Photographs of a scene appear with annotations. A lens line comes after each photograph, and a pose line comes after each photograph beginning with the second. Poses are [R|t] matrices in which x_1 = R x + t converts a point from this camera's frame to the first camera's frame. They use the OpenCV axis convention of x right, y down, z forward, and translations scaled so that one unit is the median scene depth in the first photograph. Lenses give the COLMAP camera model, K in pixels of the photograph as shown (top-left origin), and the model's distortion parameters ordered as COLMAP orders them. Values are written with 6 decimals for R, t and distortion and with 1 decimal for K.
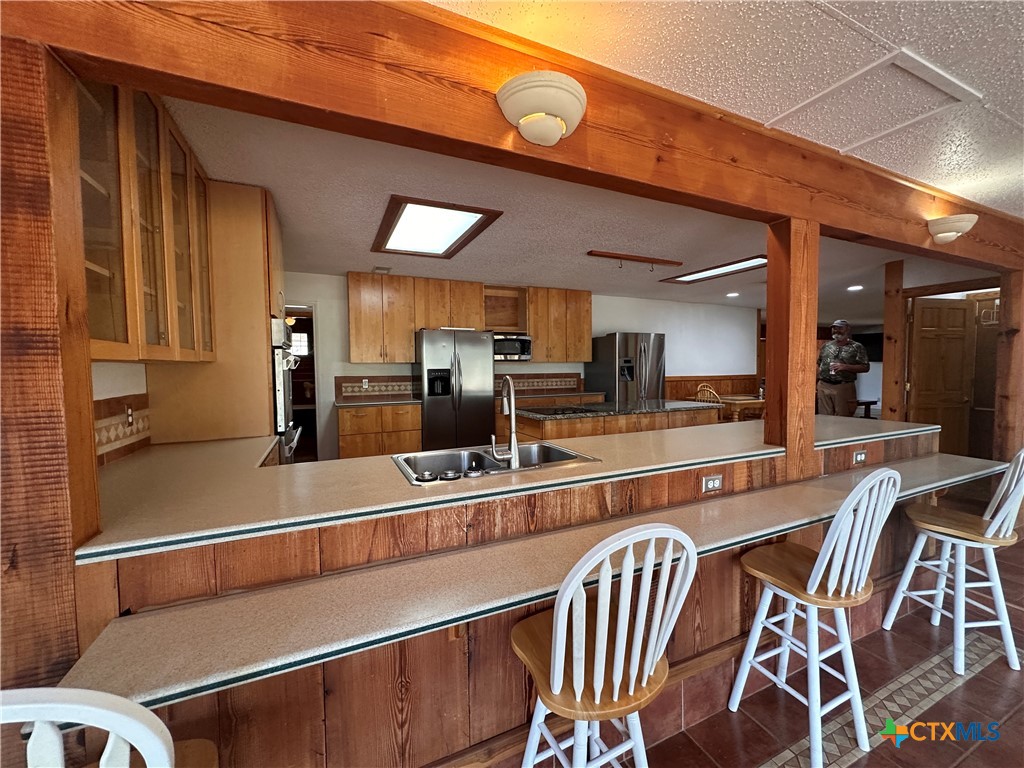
lens RADIAL K [[409.0, 0, 511.4], [0, 409.0, 384.9], [0, 0, 1]] dist [-0.000192, 0.000115]
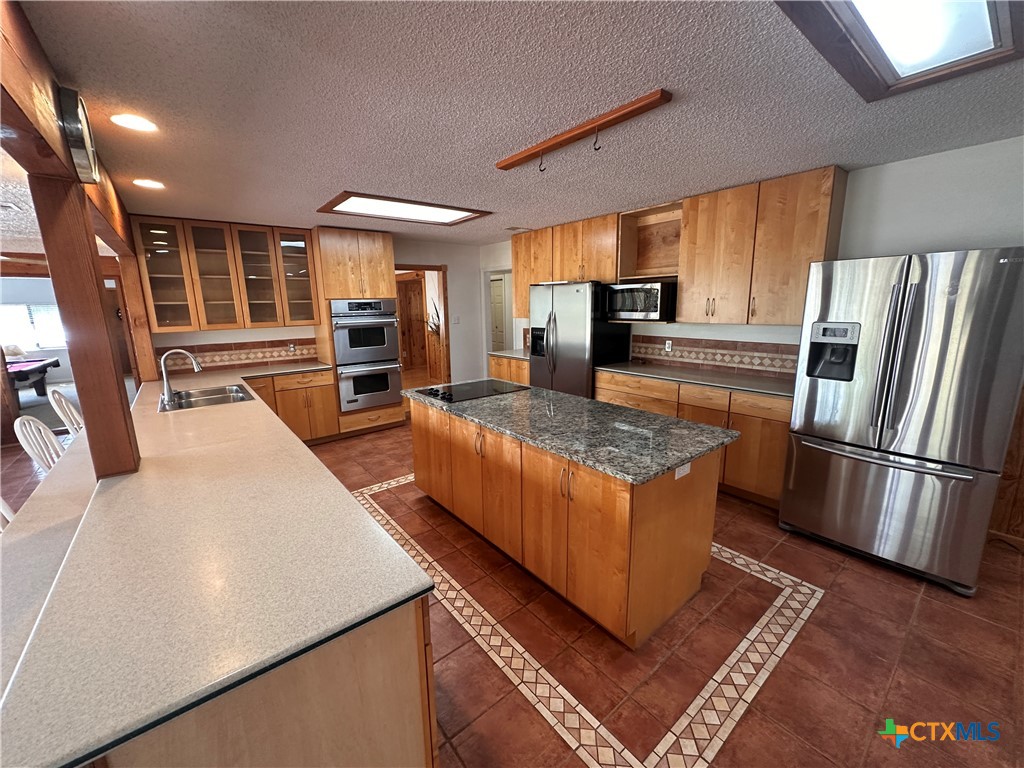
lens RADIAL K [[409.0, 0, 507.1], [0, 409.0, 386.2], [0, 0, 1]] dist [-0.000192, 0.000115]
pose [[0.247506, 0.197912, -0.948457, 0.689342], [-0.030486, 0.980021, 0.196543, -0.085217], [0.968406, -0.019731, 0.248595, 0.654223]]
